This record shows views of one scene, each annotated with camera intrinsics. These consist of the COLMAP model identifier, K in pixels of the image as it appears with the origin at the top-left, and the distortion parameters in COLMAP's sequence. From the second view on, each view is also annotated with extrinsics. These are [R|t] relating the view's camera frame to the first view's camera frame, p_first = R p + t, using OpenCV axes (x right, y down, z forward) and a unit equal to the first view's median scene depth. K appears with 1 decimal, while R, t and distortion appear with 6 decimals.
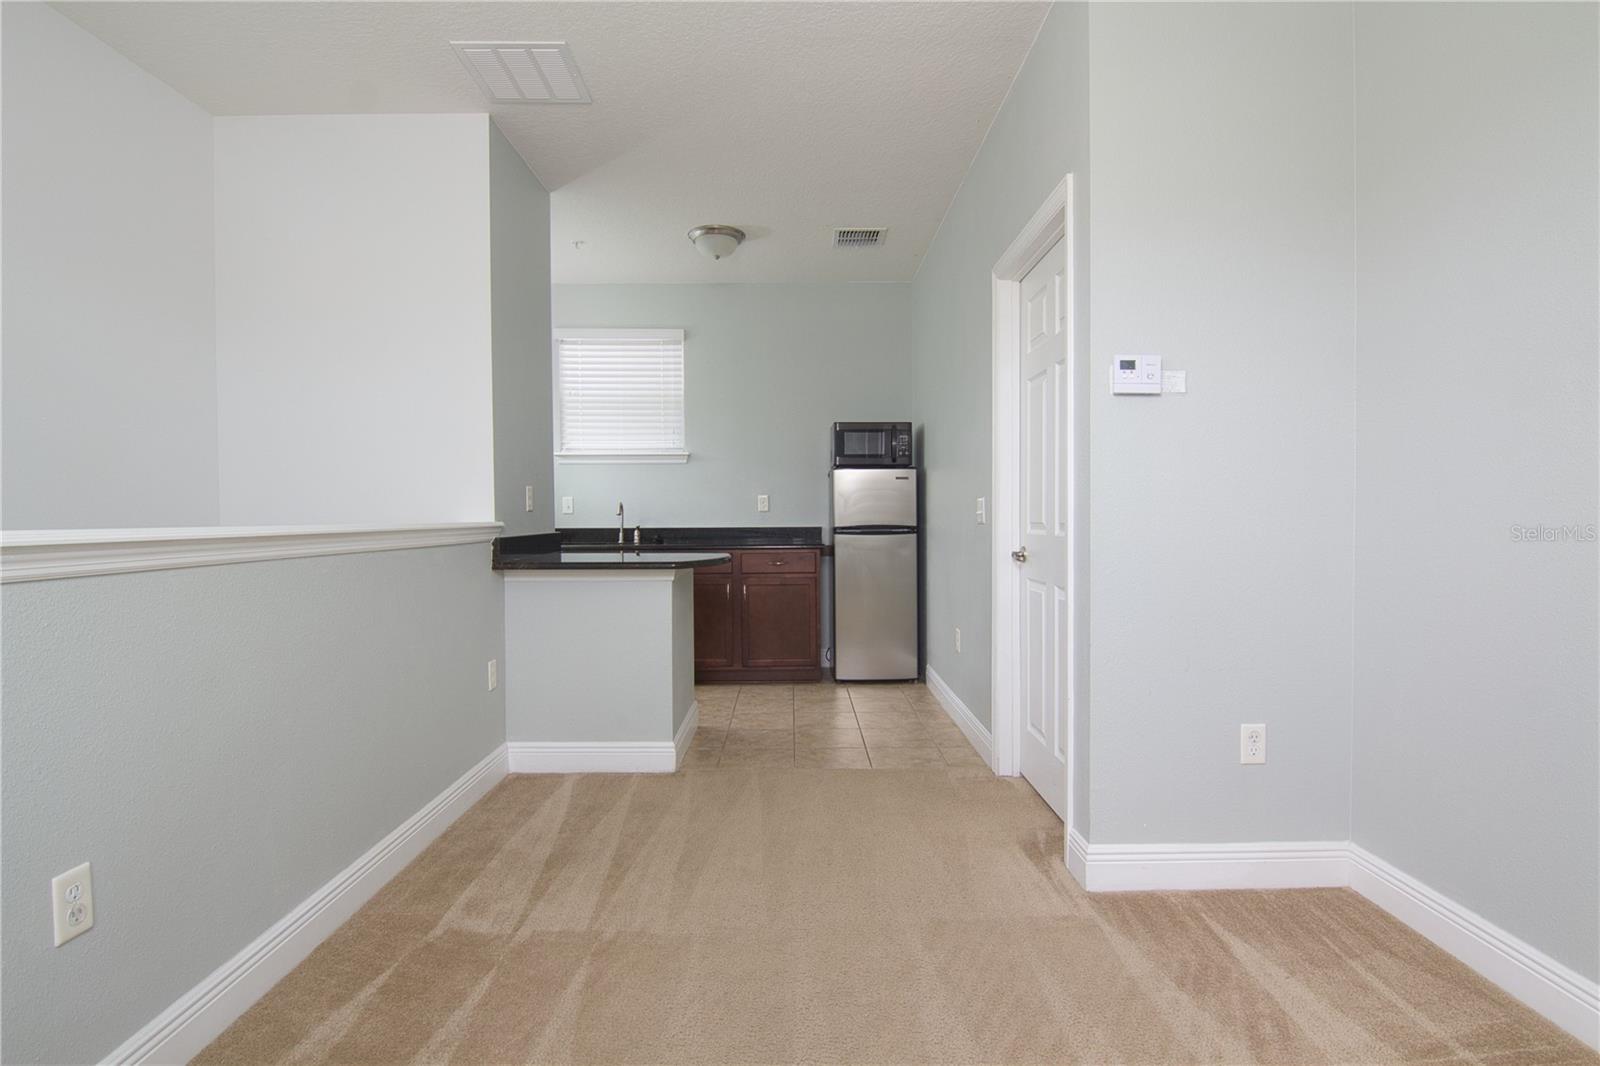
lens RADIAL K [[813.8, 0, 800.0], [0, 813.8, 533.0], [0, 0, 1]] dist [-0.014440, -0.000416]
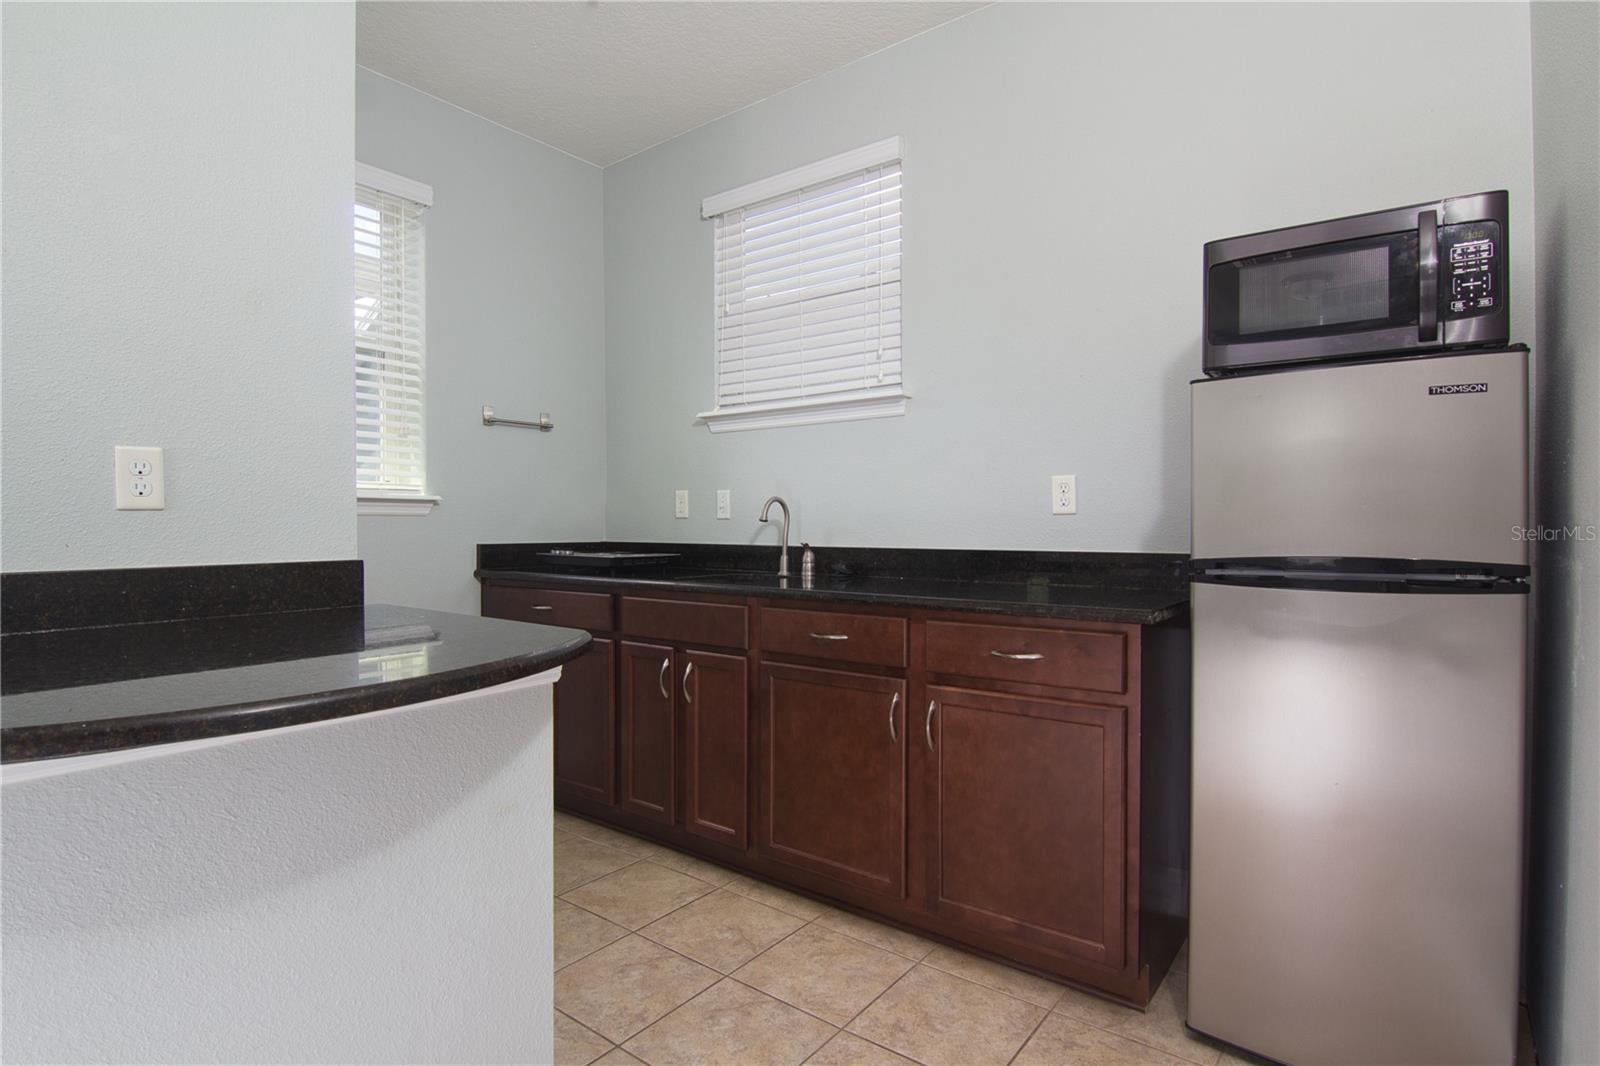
lens RADIAL K [[813.8, 0, 800.0], [0, 813.8, 533.0], [0, 0, 1]] dist [-0.014440, -0.000416]
pose [[0.812903, 0.016666, -0.582160, 0.099684], [-0.027853, 0.999559, -0.010278, -0.010214], [0.581733, 0.024570, 0.813009, 0.626023]]
